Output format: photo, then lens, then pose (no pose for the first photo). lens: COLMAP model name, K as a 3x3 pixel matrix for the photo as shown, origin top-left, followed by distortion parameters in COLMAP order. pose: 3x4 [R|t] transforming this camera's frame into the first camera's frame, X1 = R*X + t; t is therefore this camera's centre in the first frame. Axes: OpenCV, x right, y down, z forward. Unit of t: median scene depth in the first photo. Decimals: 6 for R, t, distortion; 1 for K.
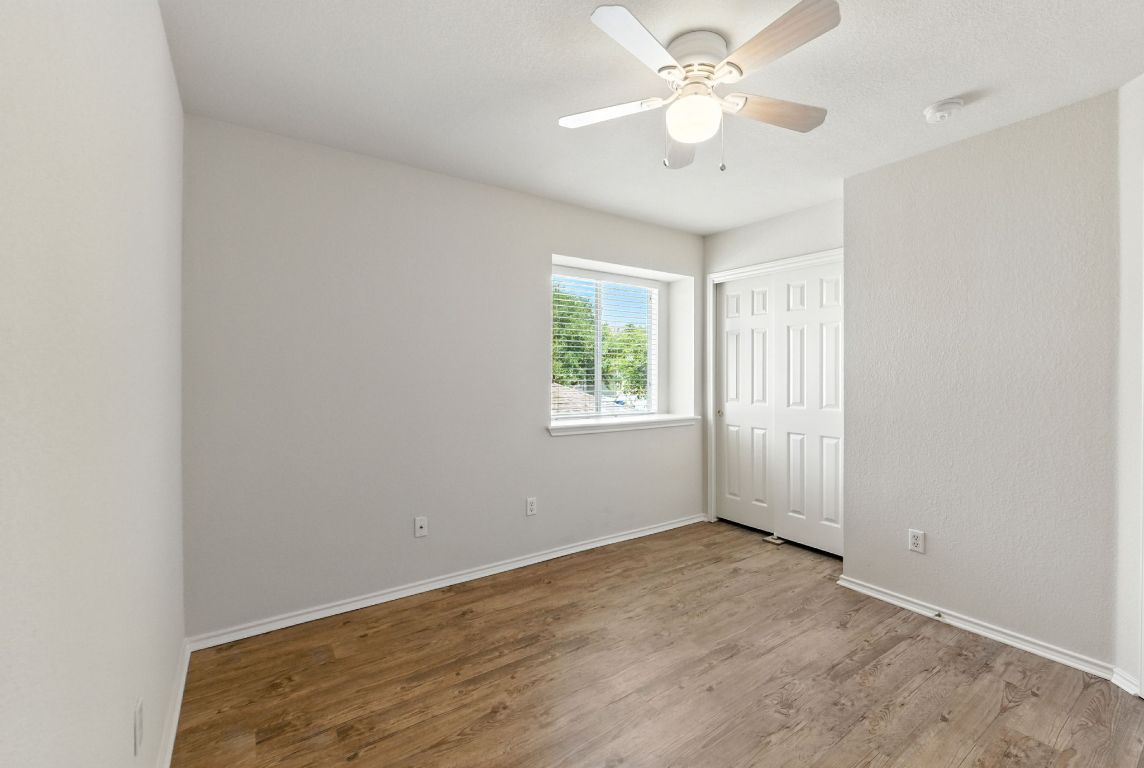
lens RADIAL K [[487.4, 0, 593.2], [0, 487.4, 370.2], [0, 0, 1]] dist [-0.015940, 0.001895]
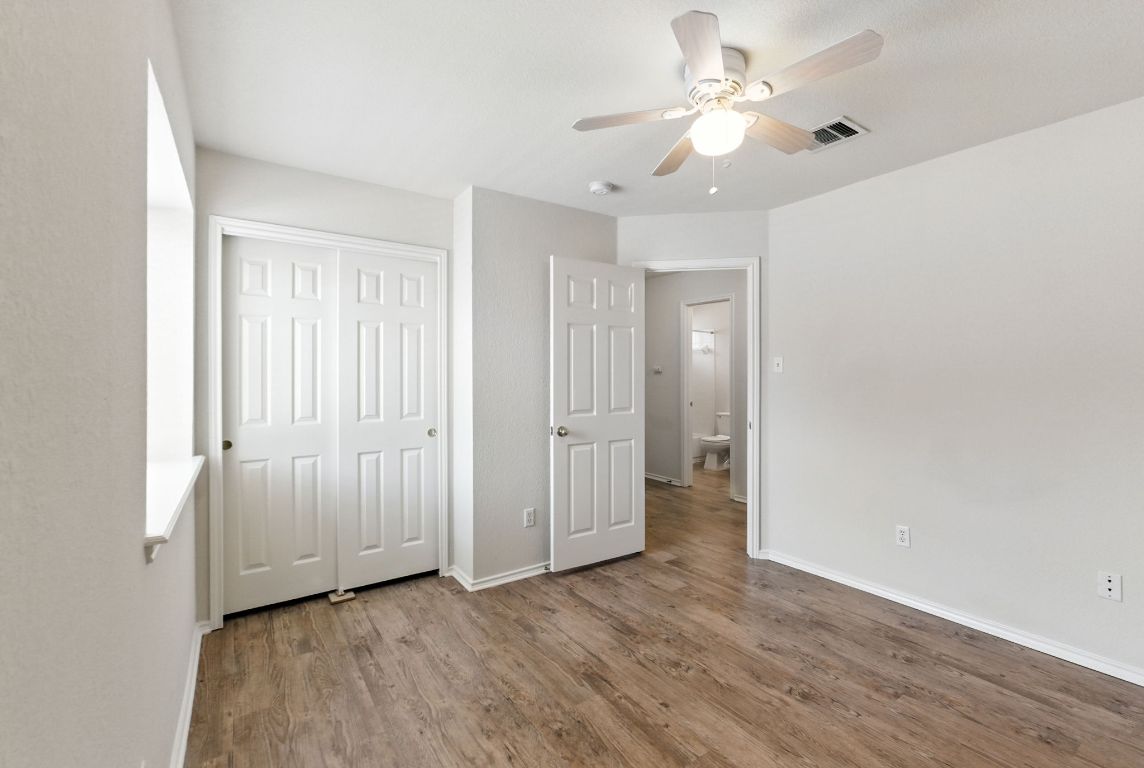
lens RADIAL K [[487.4, 0, 576.7], [0, 487.4, 372.8], [0, 0, 1]] dist [-0.015940, 0.001895]
pose [[0.017644, 0.005690, 0.999828, -0.431740], [0.000538, 0.999984, -0.005700, -0.000463], [-0.999844, 0.000639, 0.017640, 0.682222]]
